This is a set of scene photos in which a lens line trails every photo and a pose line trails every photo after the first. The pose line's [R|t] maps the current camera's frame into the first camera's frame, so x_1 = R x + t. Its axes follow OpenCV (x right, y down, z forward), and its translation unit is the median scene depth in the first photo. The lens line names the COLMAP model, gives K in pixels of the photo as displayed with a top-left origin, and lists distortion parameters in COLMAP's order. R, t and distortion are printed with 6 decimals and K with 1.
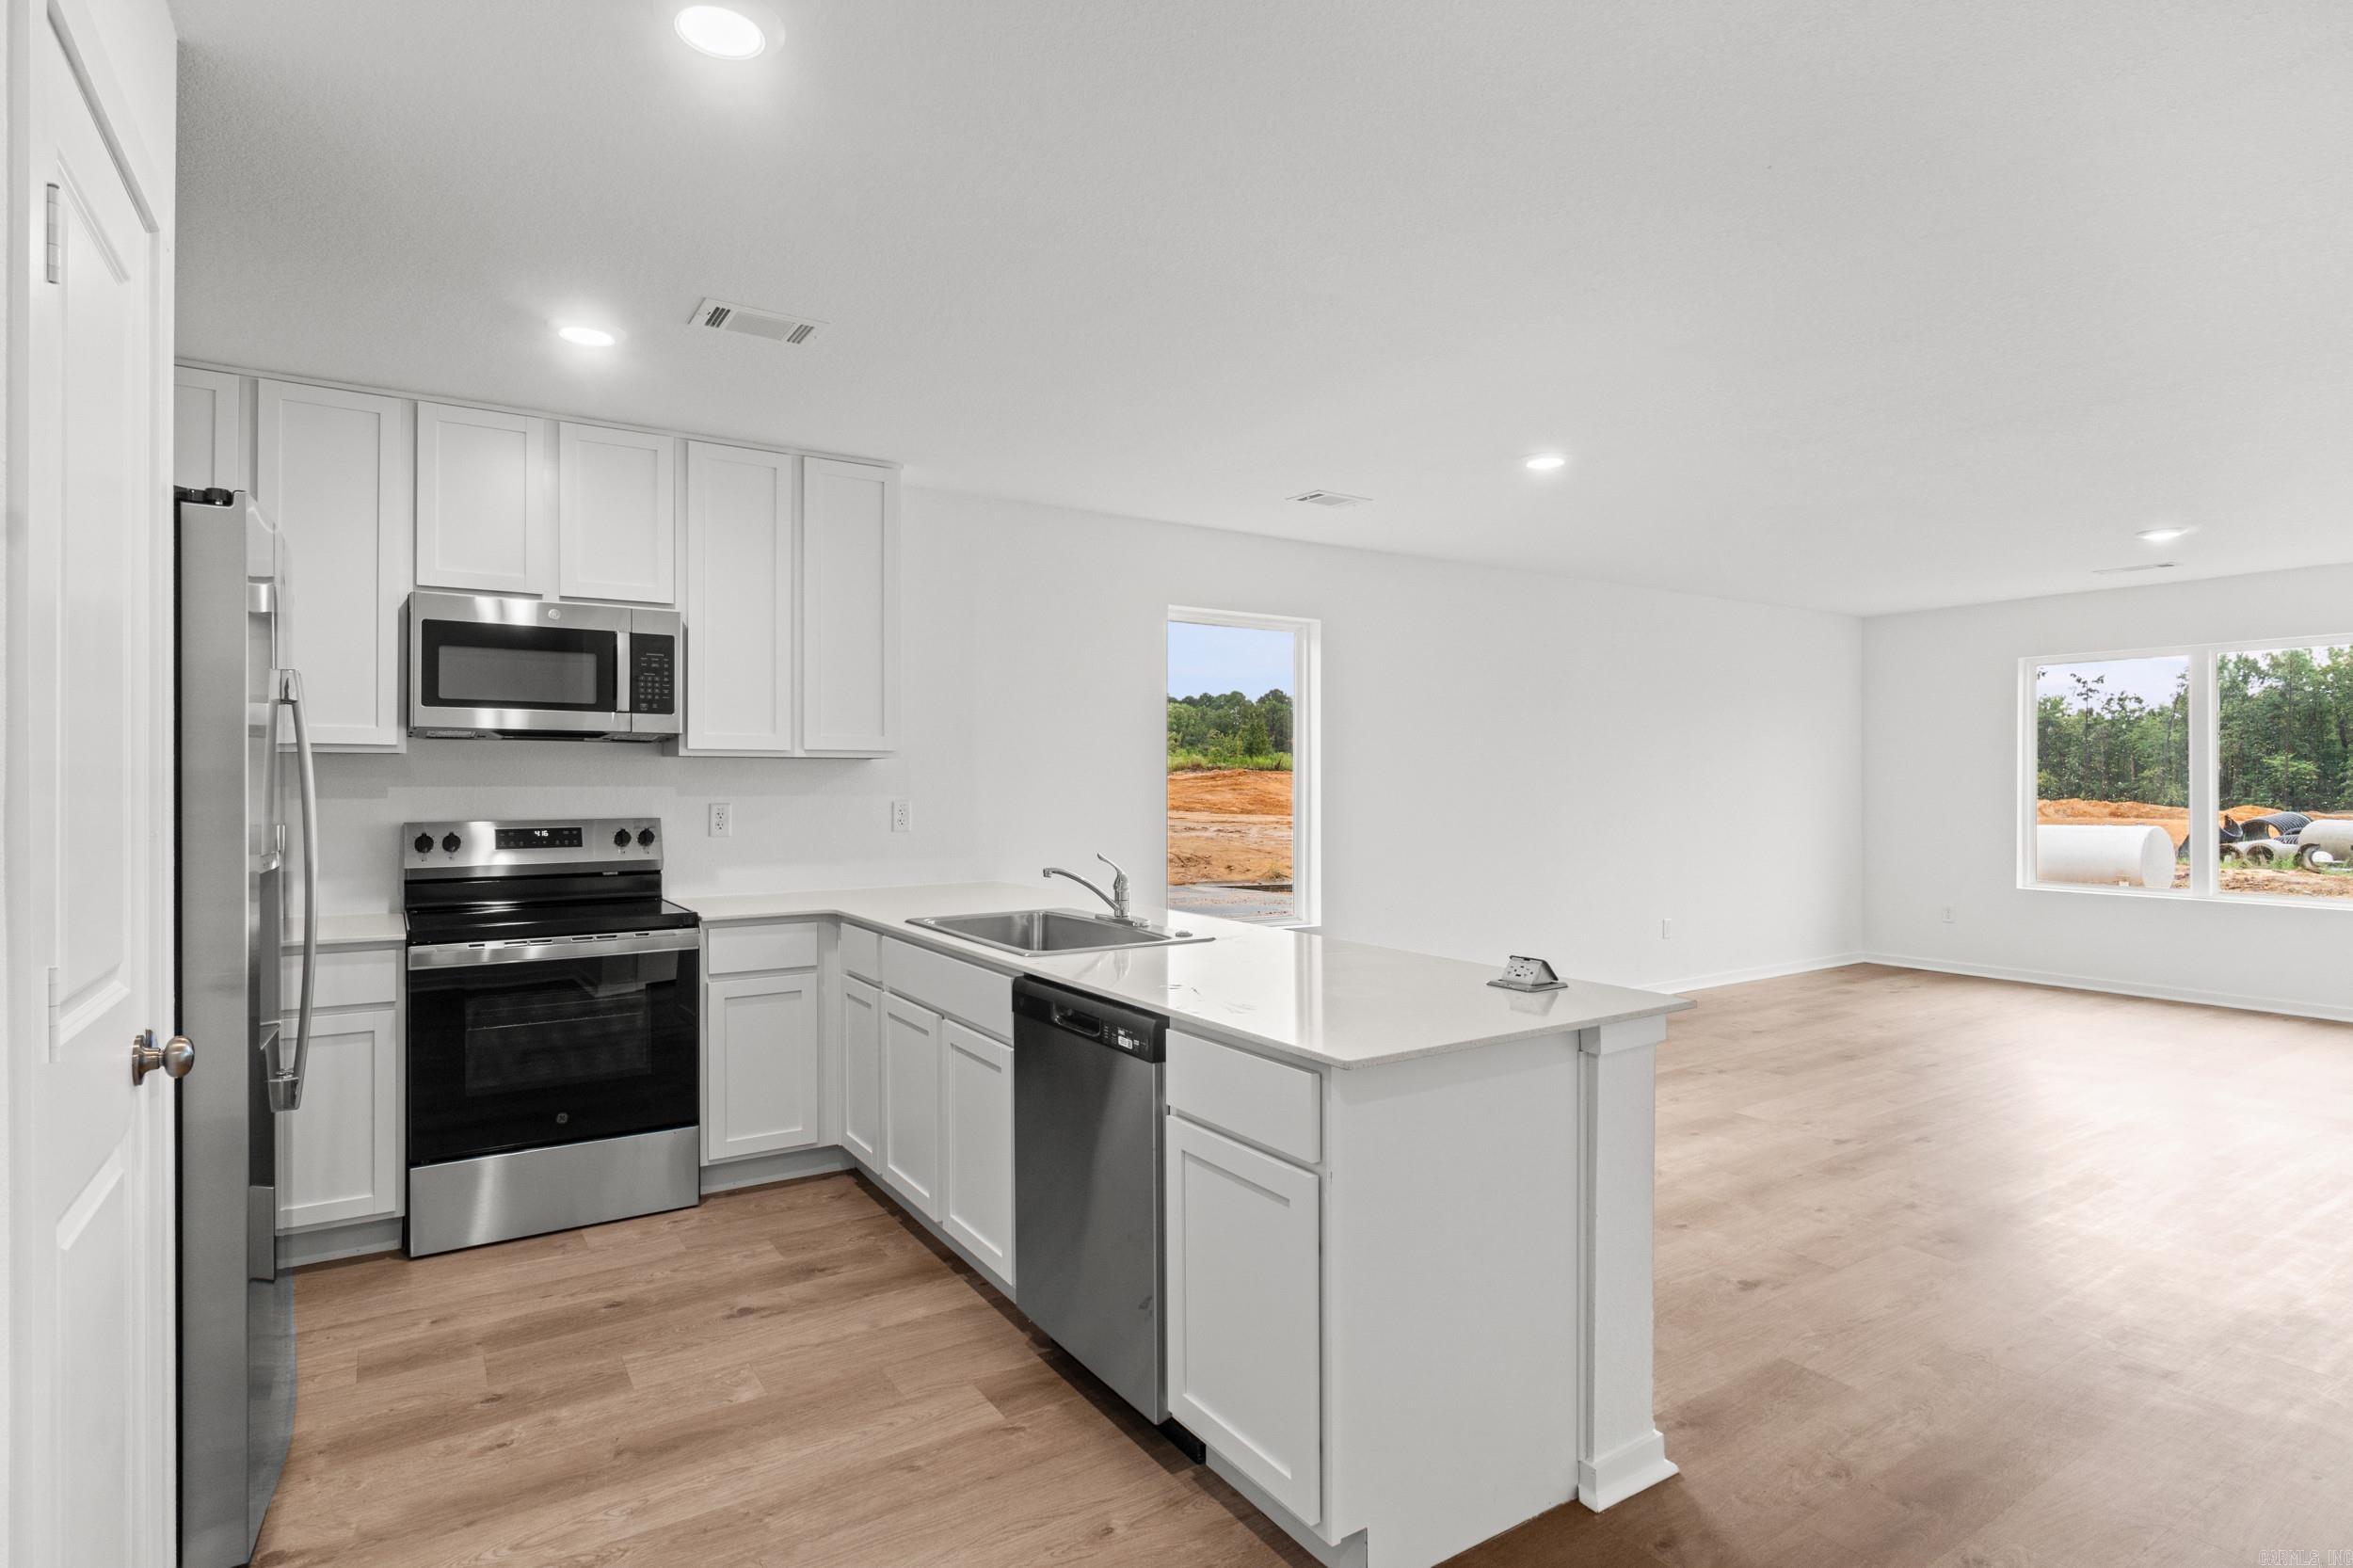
lens RADIAL K [[1199.9, 0, 1149.5], [0, 1199.9, 777.8], [0, 0, 1]] dist [-0.005587, 0.004531]
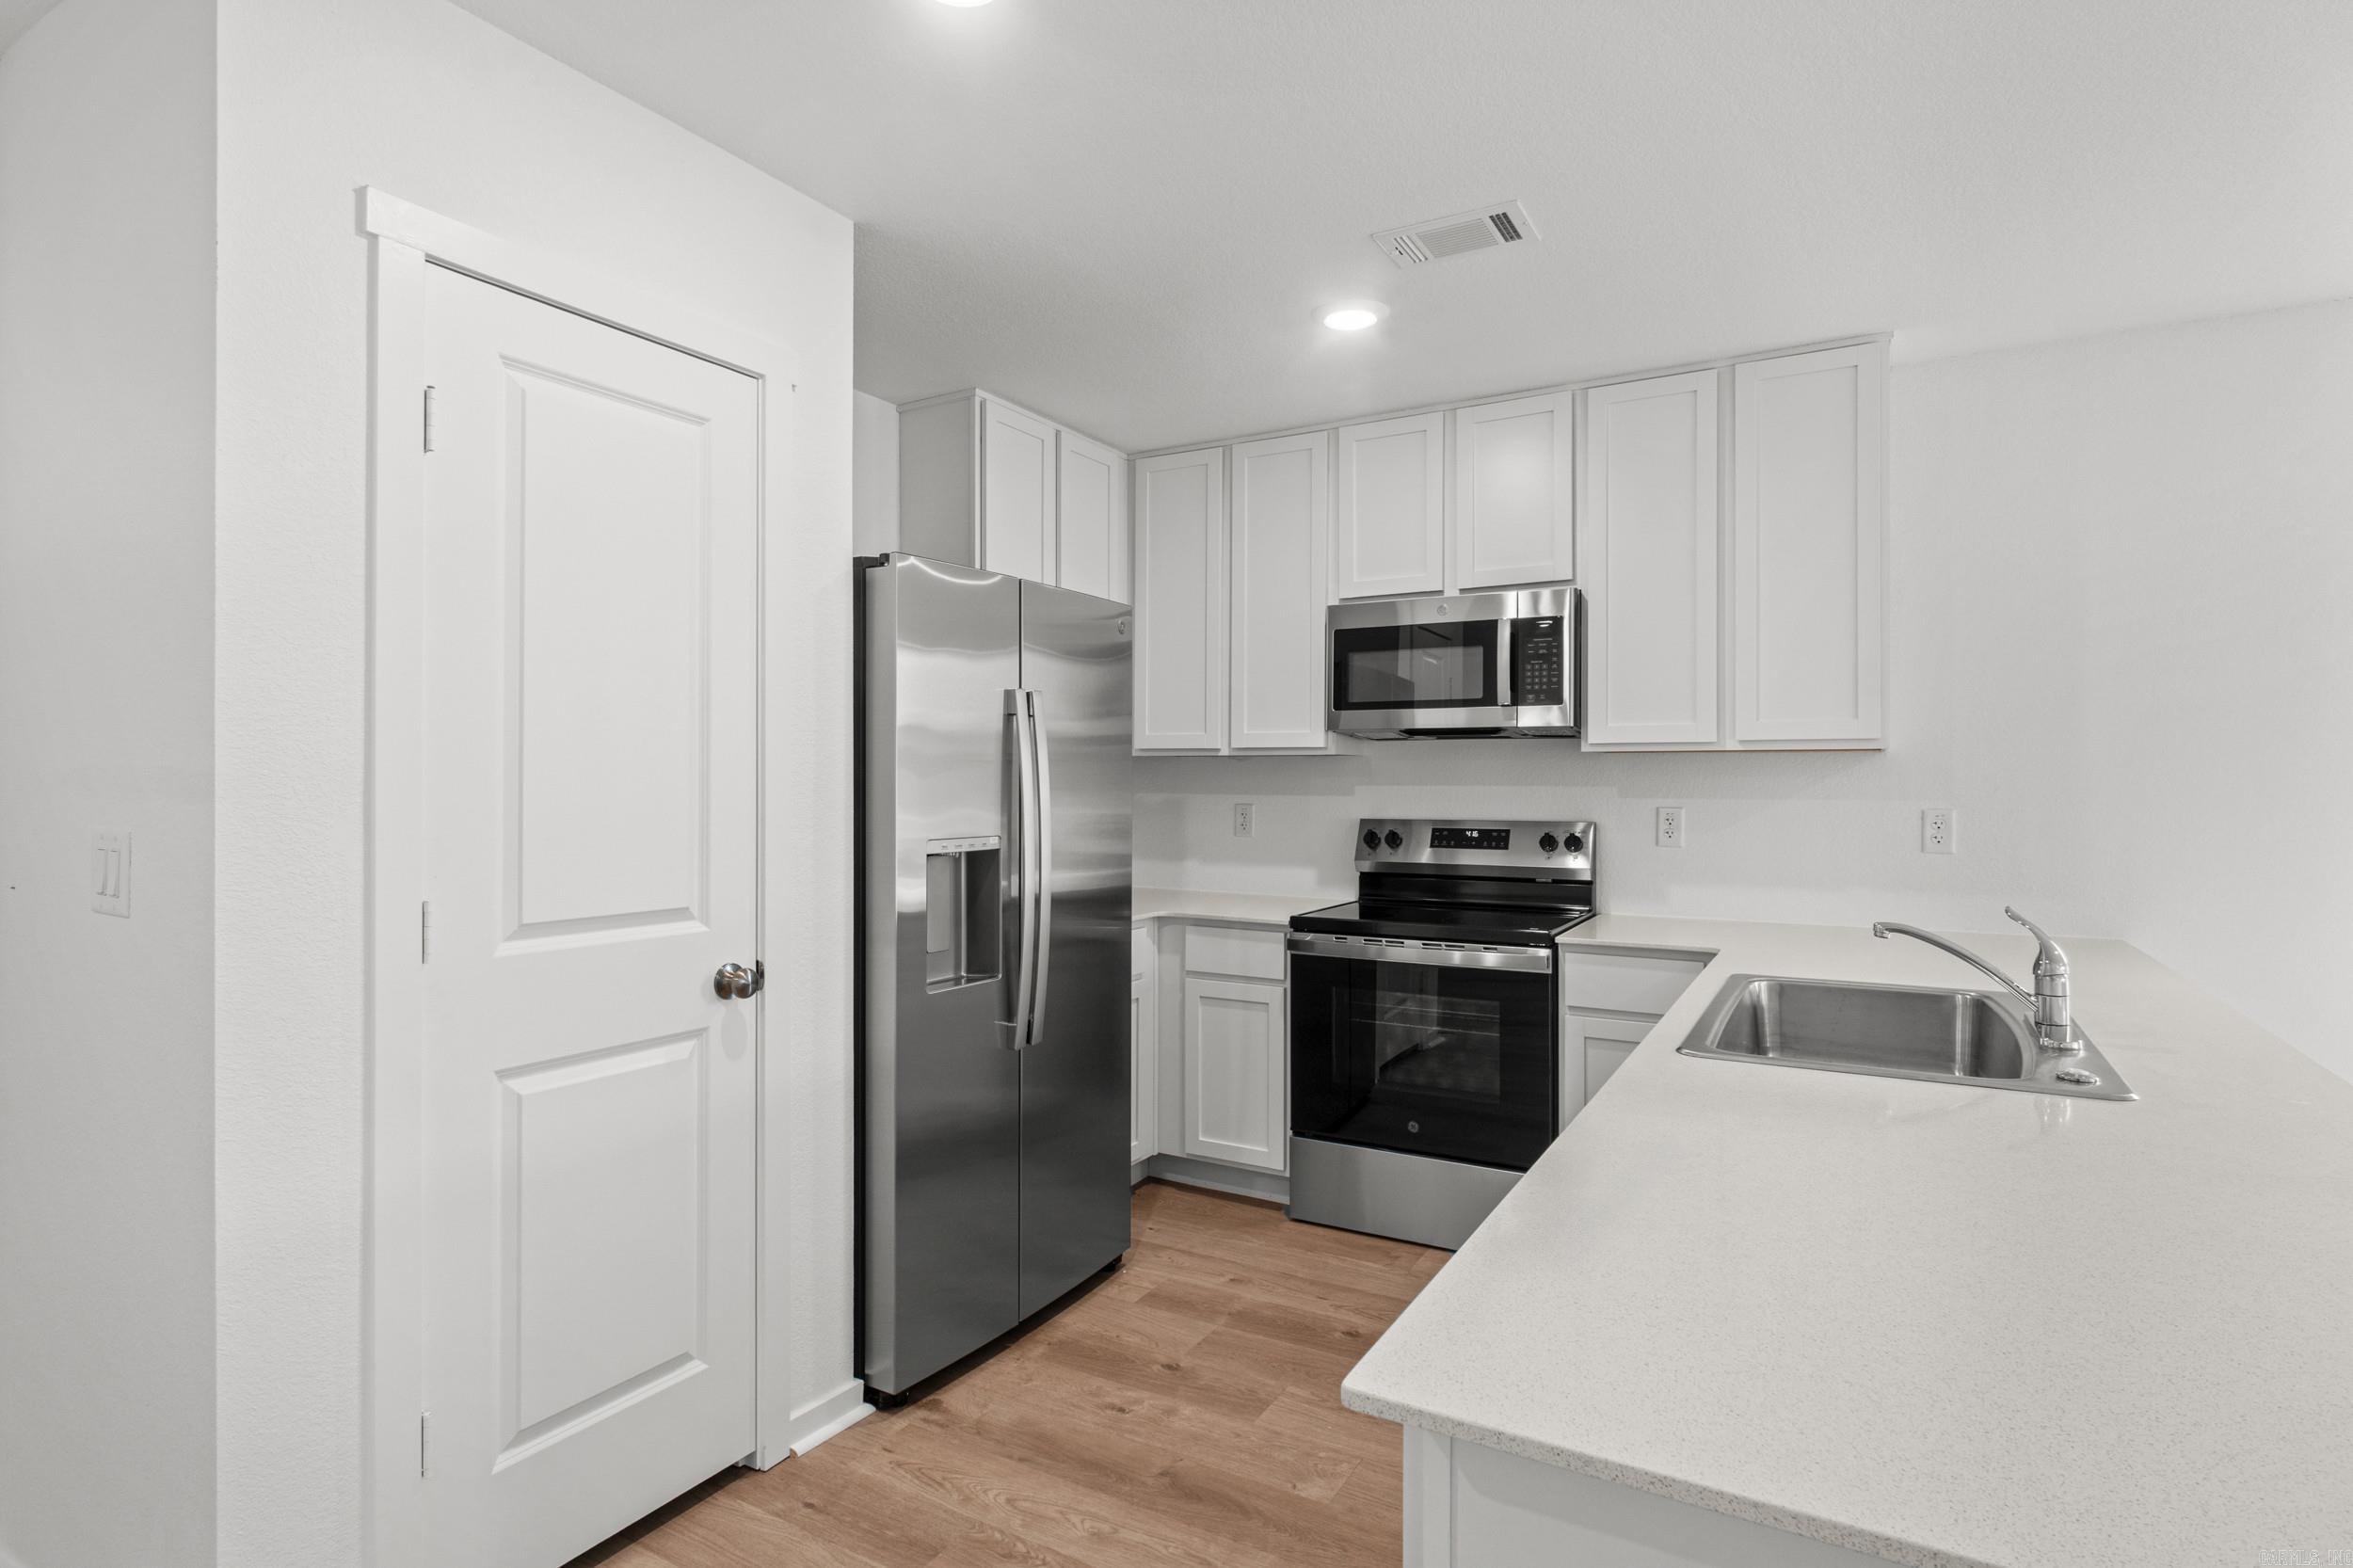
lens RADIAL K [[1199.9, 0, 1162.6], [0, 1199.9, 773.4], [0, 0, 1]] dist [-0.005587, 0.004531]
pose [[0.452620, -0.003846, -0.891695, 0.257203], [0.001385, 0.999993, -0.003610, 0.000217], [0.891702, 0.000399, 0.452622, 0.339898]]
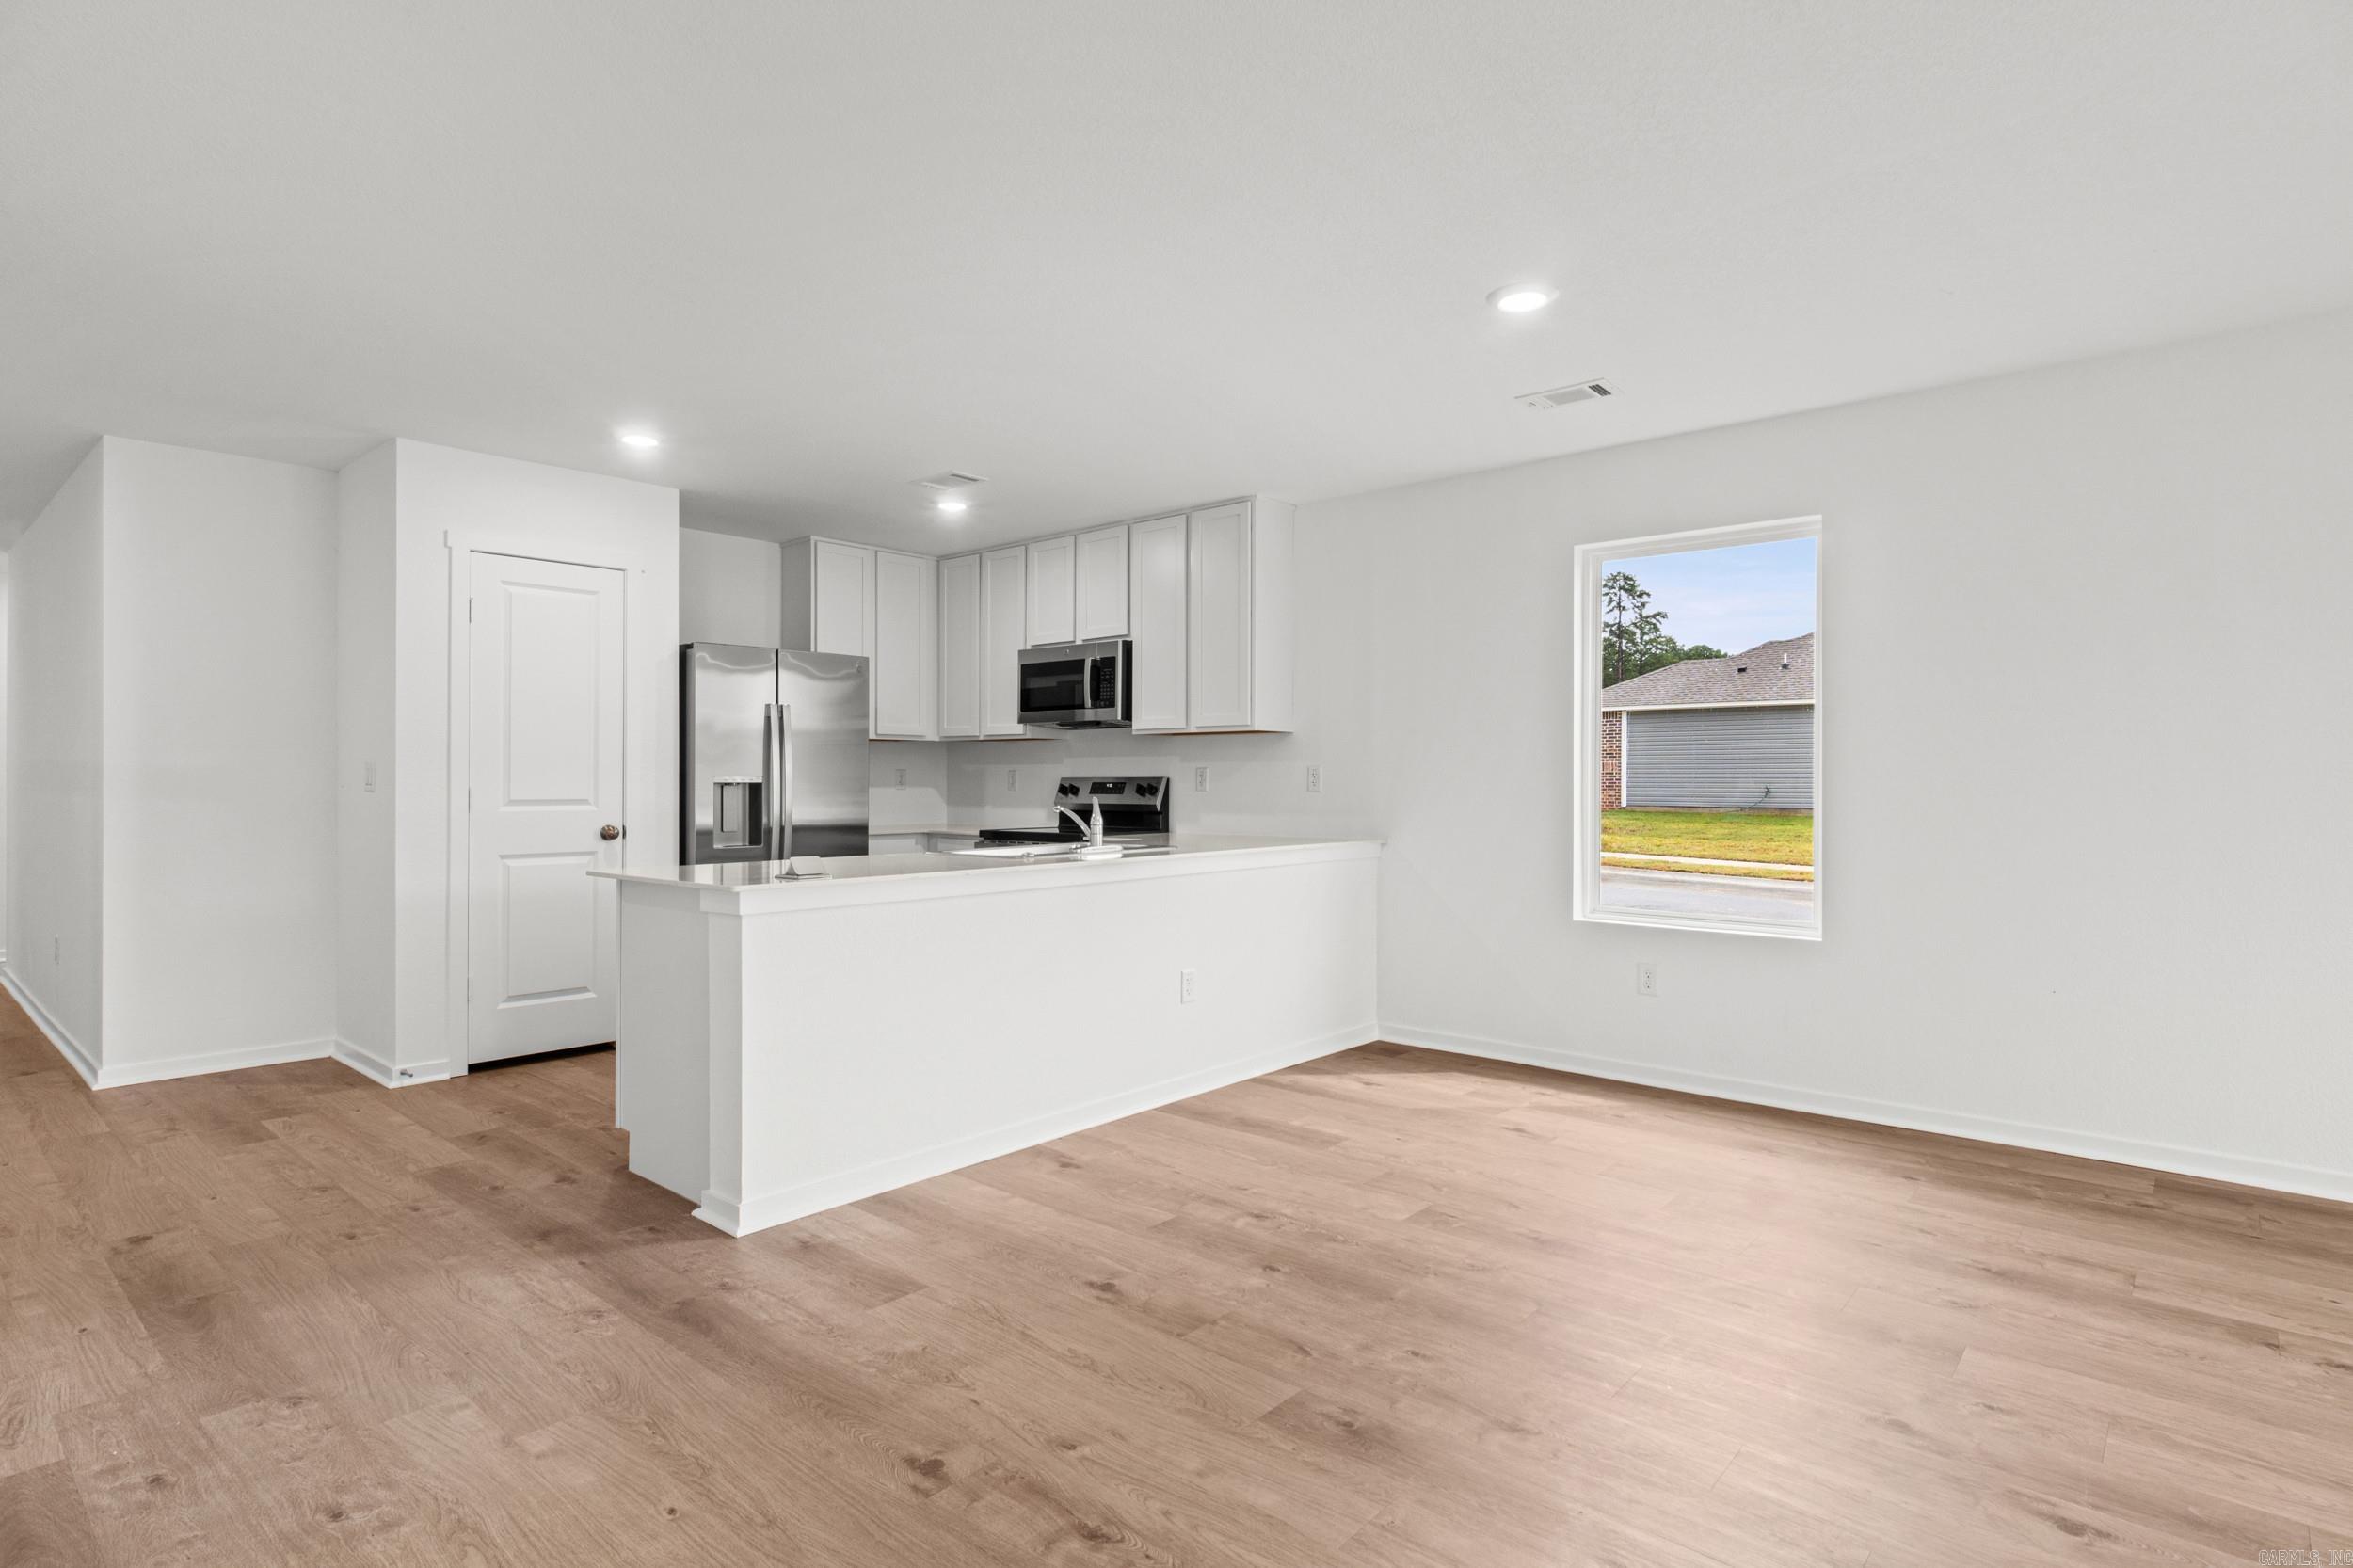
lens RADIAL K [[1199.9, 0, 1152.4], [0, 1199.9, 776.1], [0, 0, 1]] dist [-0.005587, 0.004531]
pose [[0.267503, -0.003463, -0.963551, 1.092184], [0.002118, 0.999993, -0.003006, 0.039239], [0.963555, -0.001236, 0.267509, 0.639457]]
